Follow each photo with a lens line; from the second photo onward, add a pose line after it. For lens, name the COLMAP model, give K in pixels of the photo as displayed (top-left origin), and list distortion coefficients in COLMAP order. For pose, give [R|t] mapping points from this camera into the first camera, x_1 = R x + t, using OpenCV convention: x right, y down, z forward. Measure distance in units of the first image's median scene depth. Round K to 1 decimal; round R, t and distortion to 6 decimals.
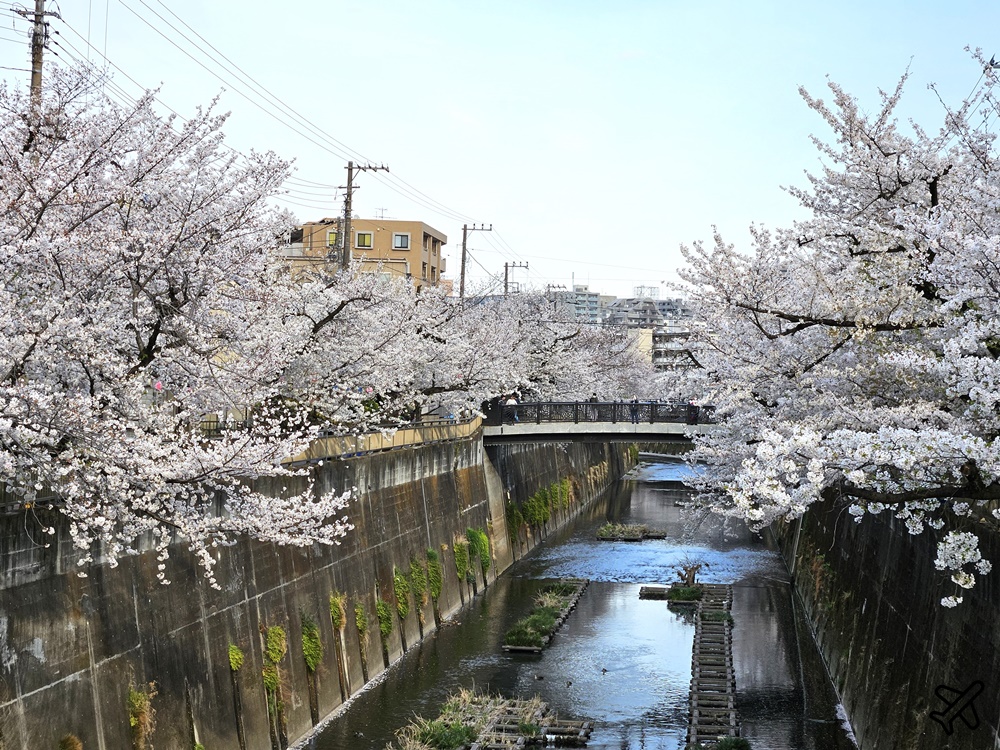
lens RADIAL K [[1972.0, 0, 502.9], [0, 1972.0, 354.5], [0, 0, 1]] dist [-0.018042, 0.000000]
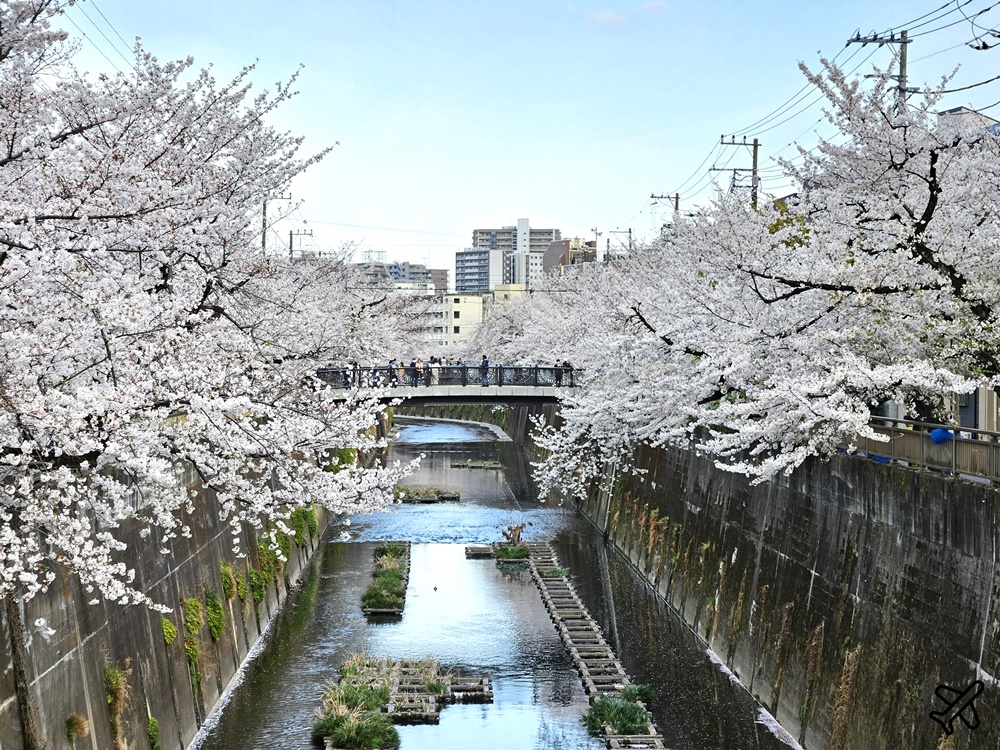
lens RADIAL K [[1972.0, 0, 493.8], [0, 1972.0, 389.4], [0, 0, 1]] dist [-0.018042, 0.000000]
pose [[0.984038, -0.024793, 0.176221, -0.138718], [0.018296, 0.999095, 0.038400, -0.003586], [-0.177014, -0.034563, 0.983601, -0.006762]]
